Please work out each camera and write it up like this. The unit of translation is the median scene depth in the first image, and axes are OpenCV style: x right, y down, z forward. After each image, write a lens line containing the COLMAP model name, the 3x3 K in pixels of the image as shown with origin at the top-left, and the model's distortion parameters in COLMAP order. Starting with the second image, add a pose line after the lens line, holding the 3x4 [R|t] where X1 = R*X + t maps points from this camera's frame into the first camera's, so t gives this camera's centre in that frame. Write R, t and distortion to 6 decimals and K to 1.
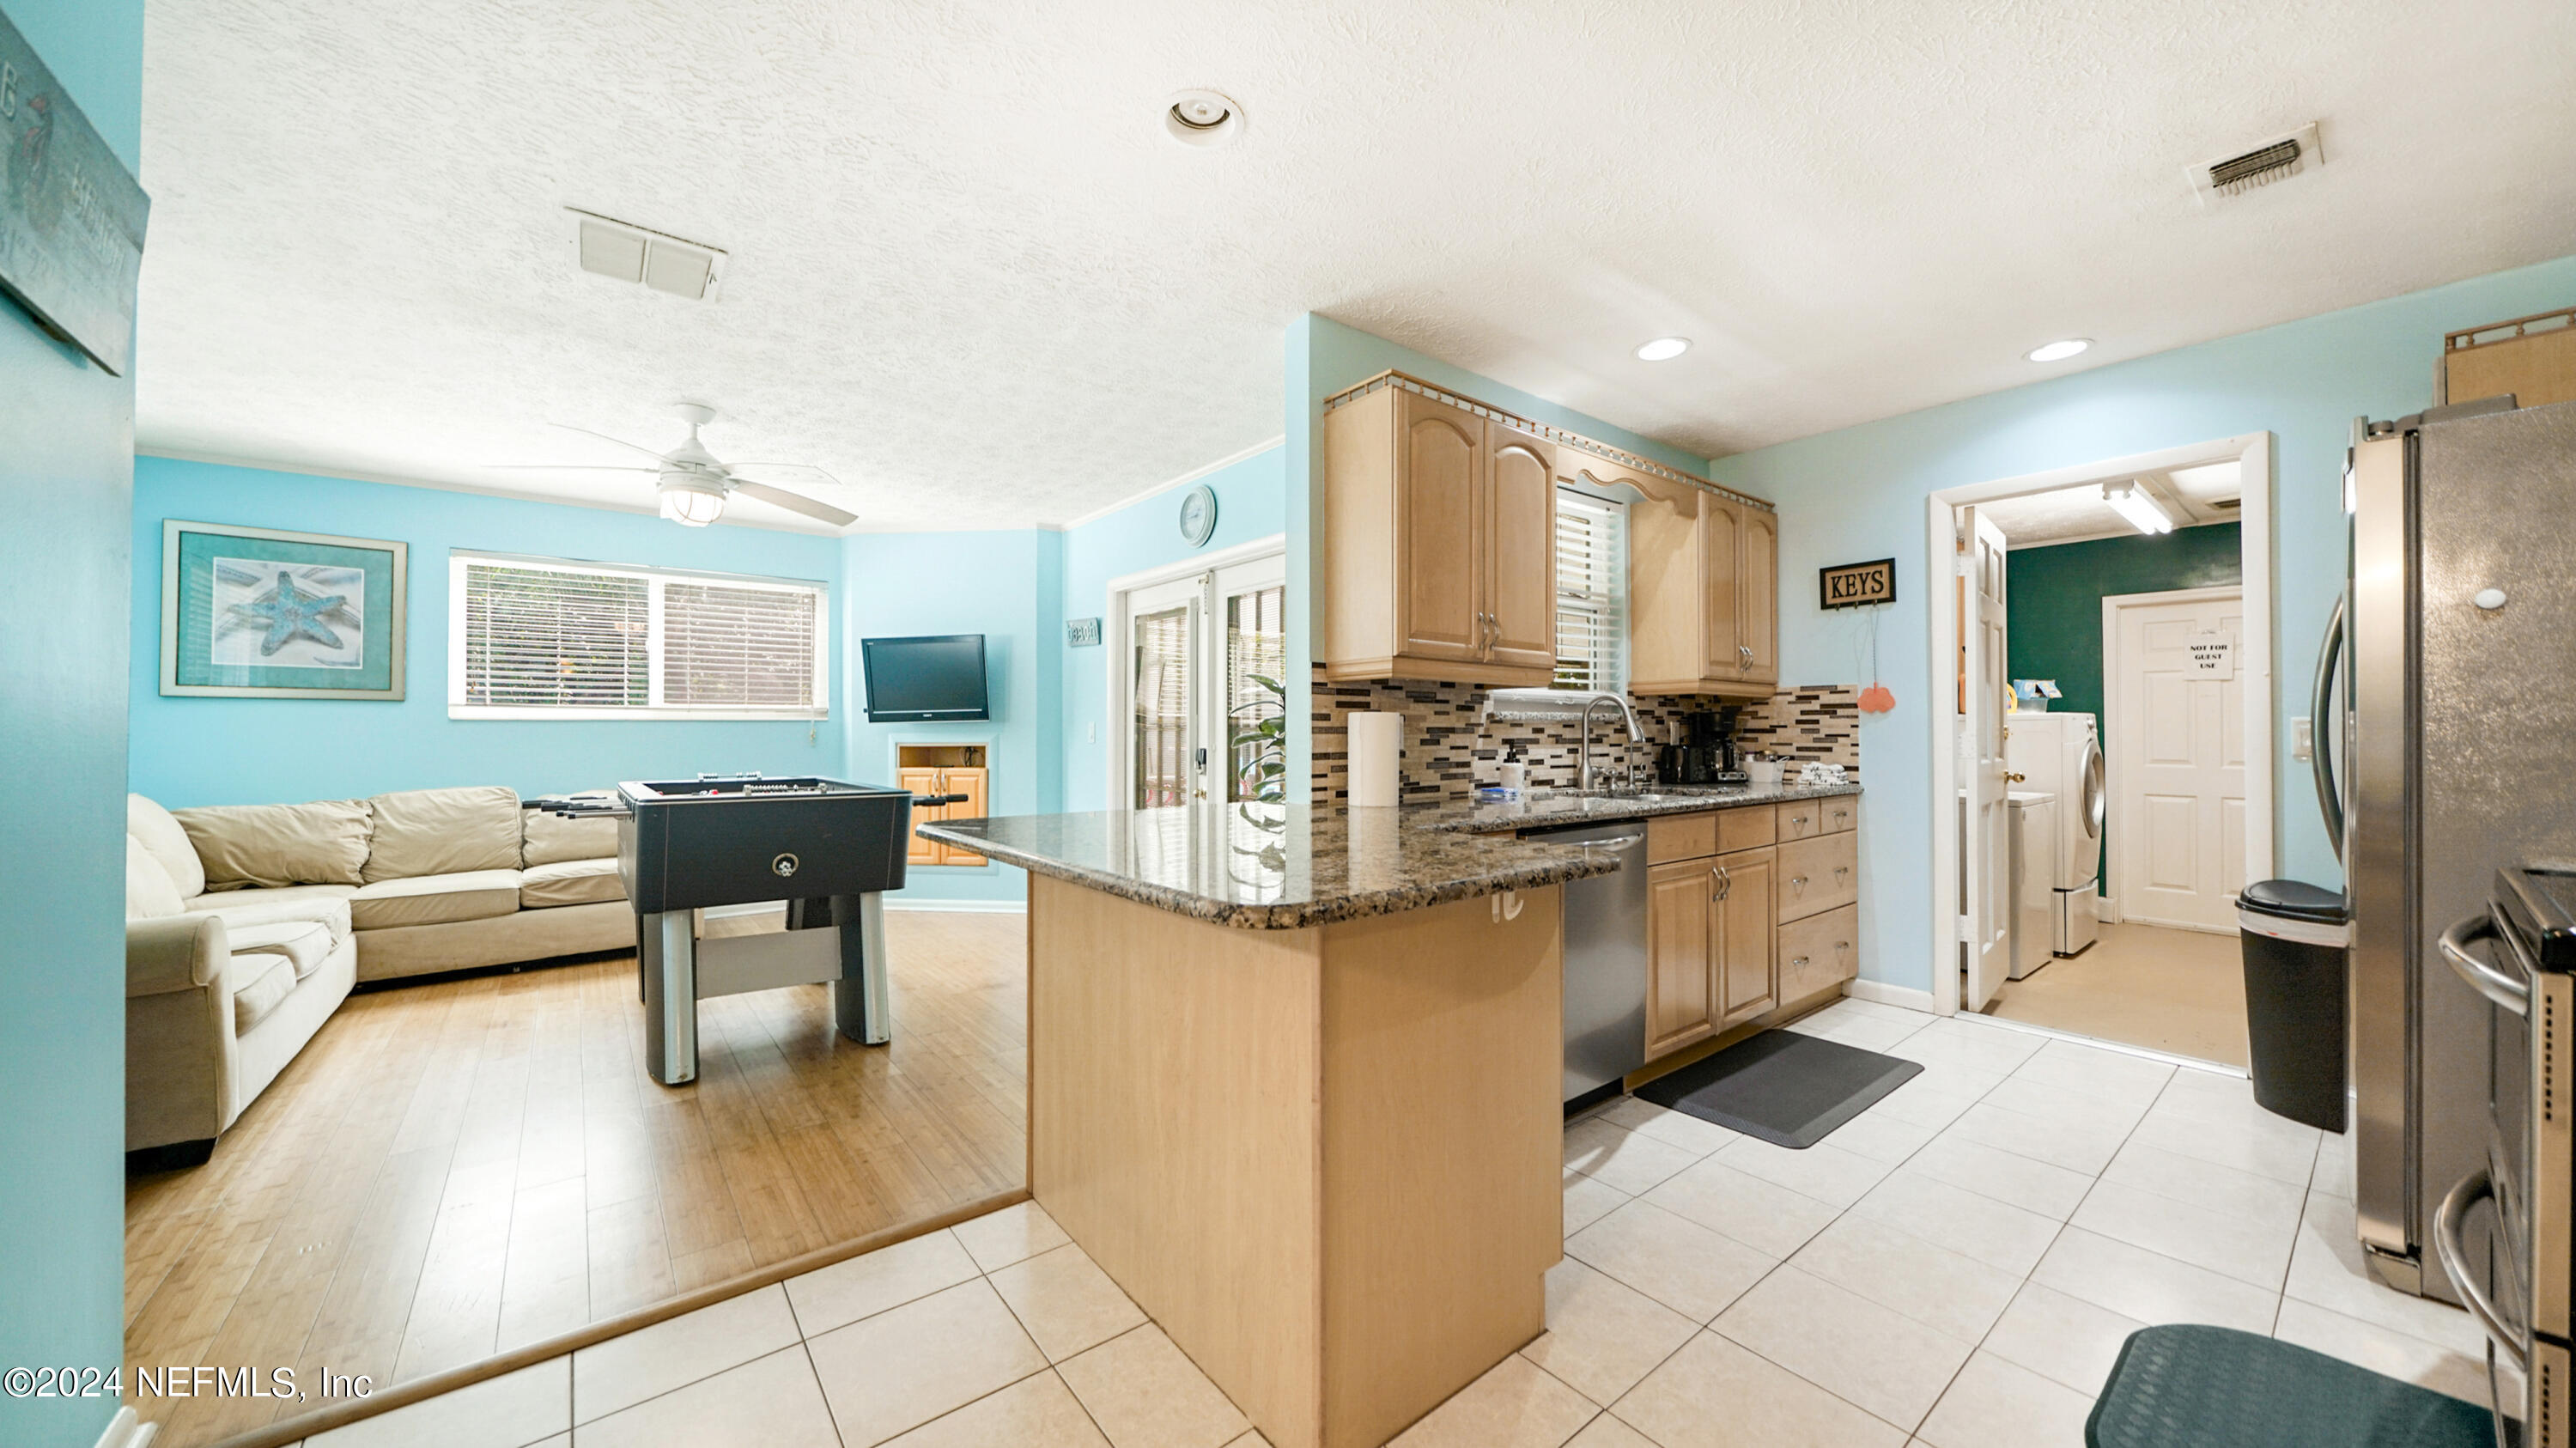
lens RADIAL K [[898.0, 0, 1288.0], [0, 898.0, 724.0], [0, 0, 1]] dist [-0.001152, 0.000074]
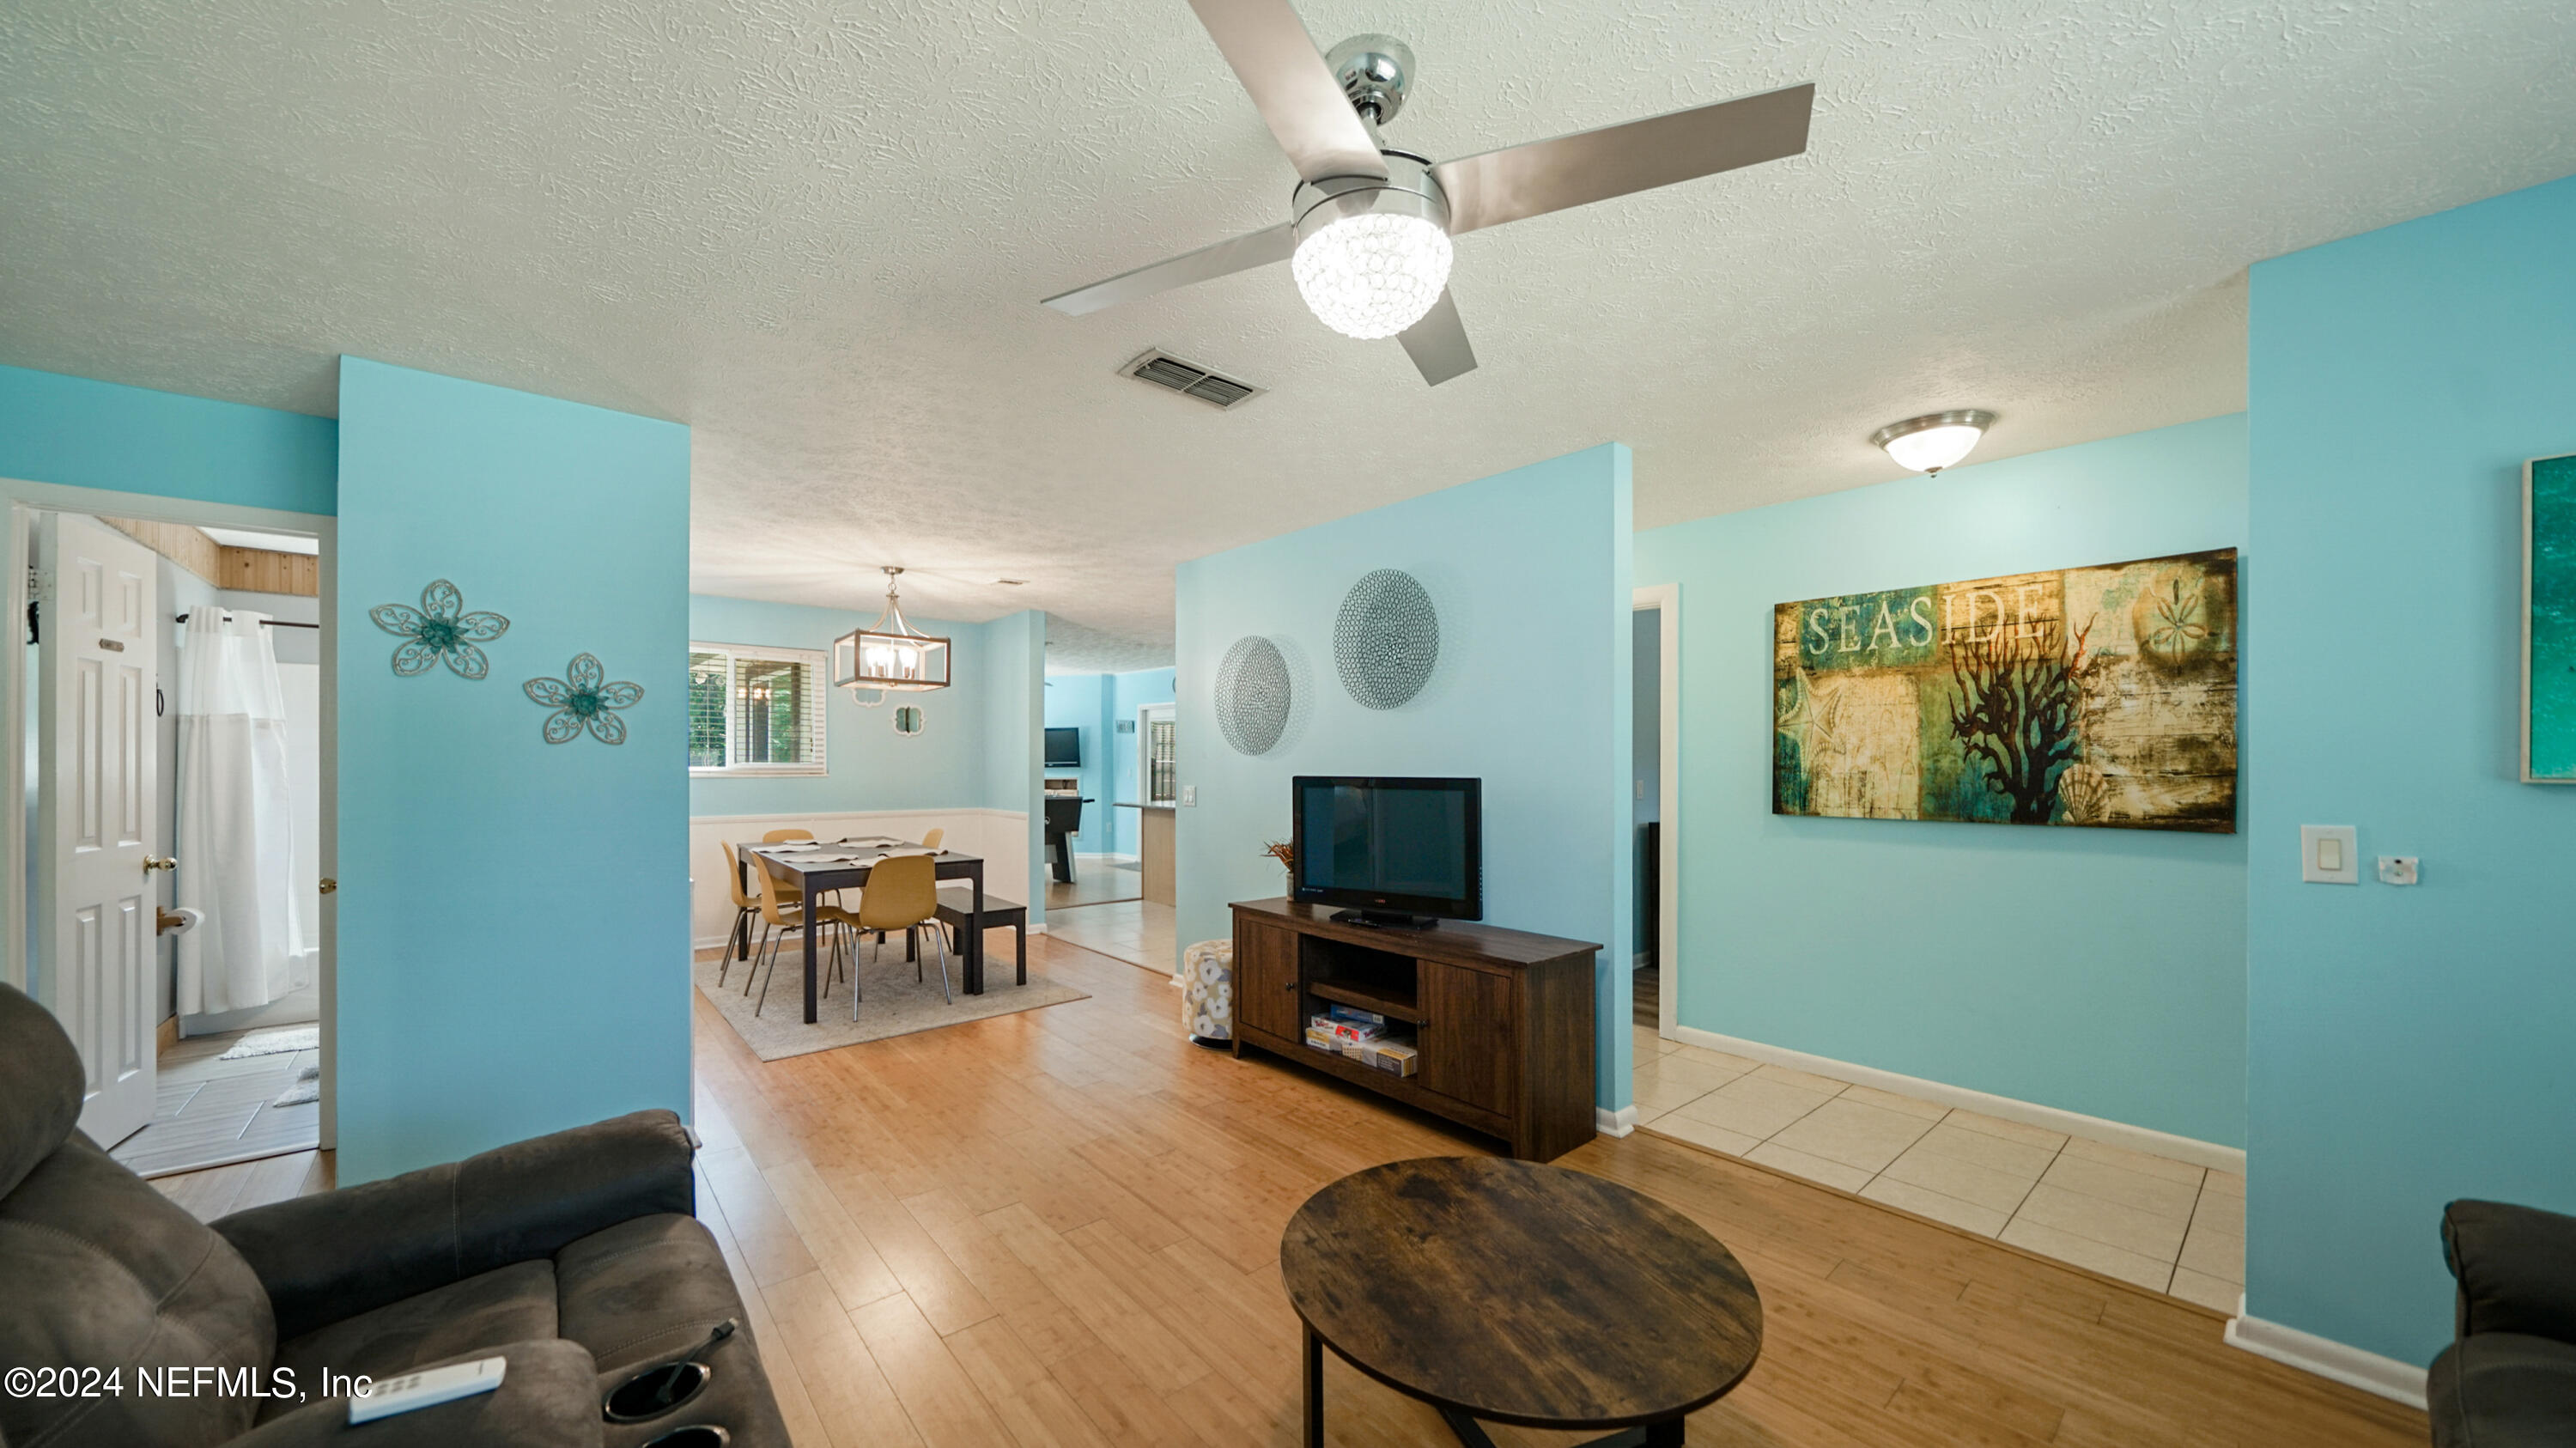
lens RADIAL K [[902.9, 0, 1273.6], [0, 902.9, 752.0], [0, 0, 1]] dist [0.000427, 0.000075]
pose [[0.999432, 0.007050, 0.032949, 0.077855], [-0.007157, 0.999969, 0.003139, -0.065425], [-0.032925, -0.003373, 0.999452, -1.550734]]
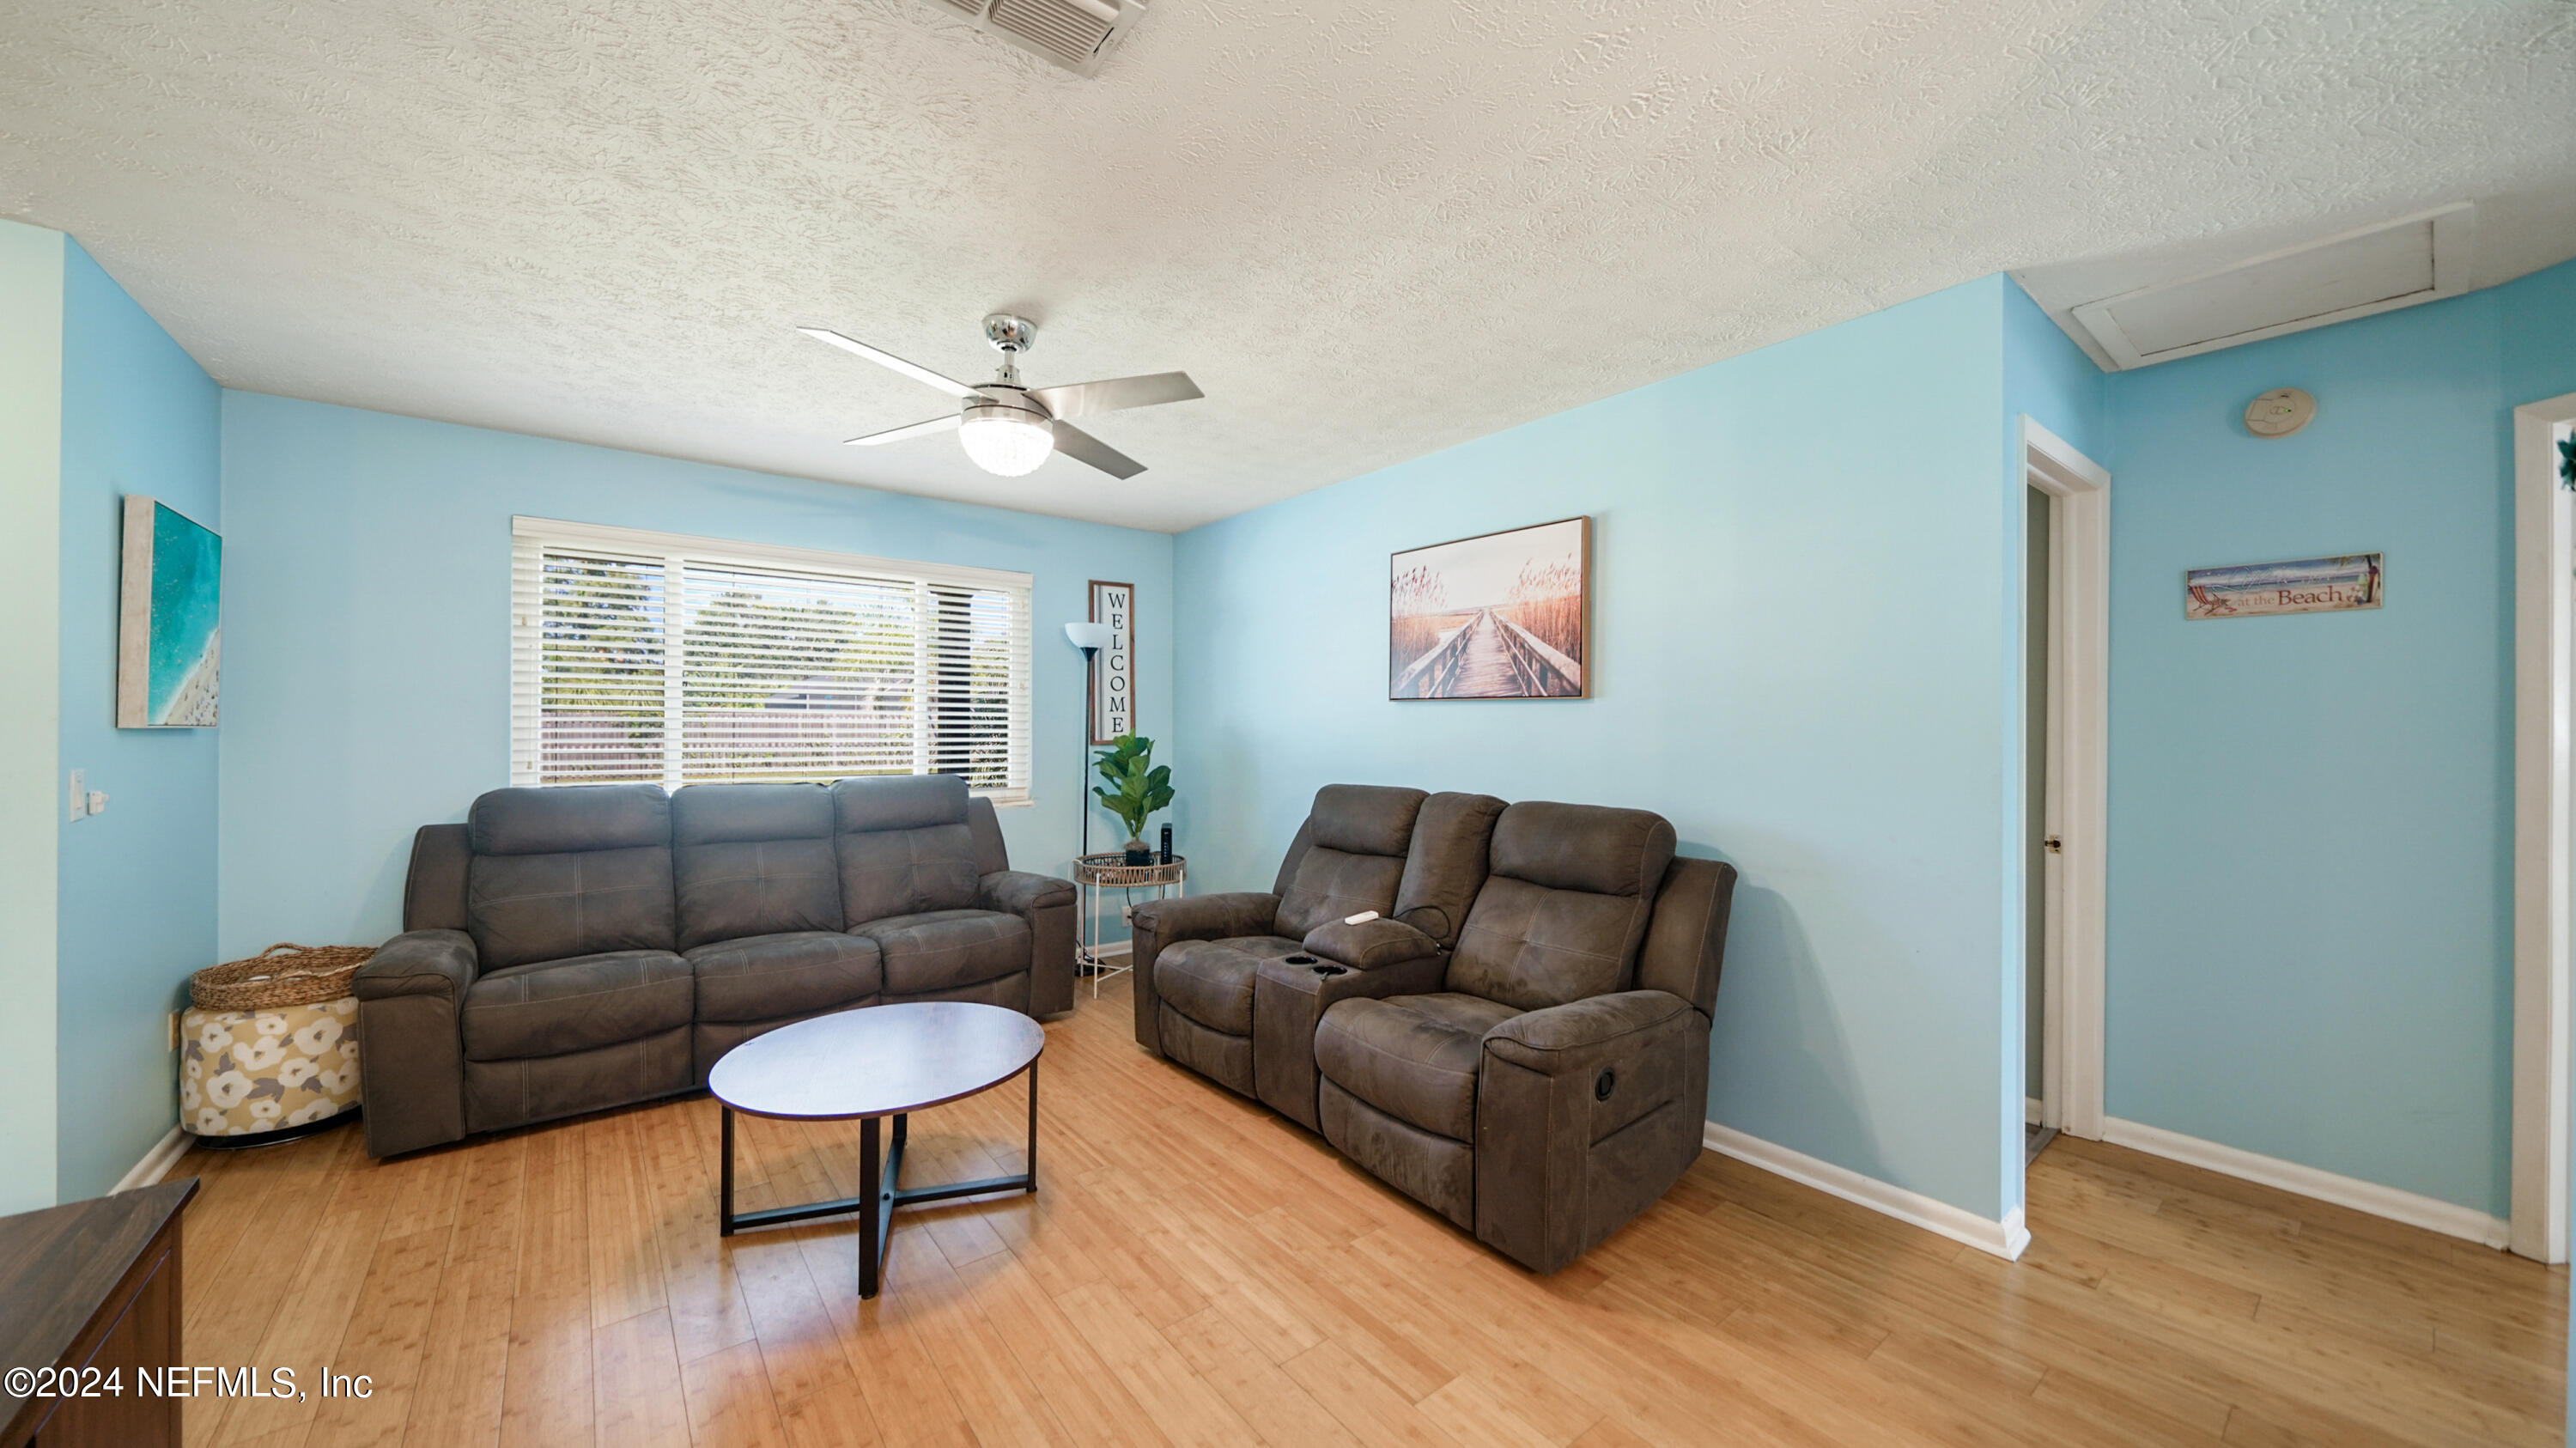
lens RADIAL K [[901.8, 0, 1275.0], [0, 901.8, 725.8], [0, 0, 1]] dist [-0.010950, 0.000332]
pose [[-0.999935, -0.001769, 0.011299, -0.064423], [-0.001882, 0.999949, -0.009970, -0.051099], [-0.011281, -0.009991, -0.999886, -0.571729]]
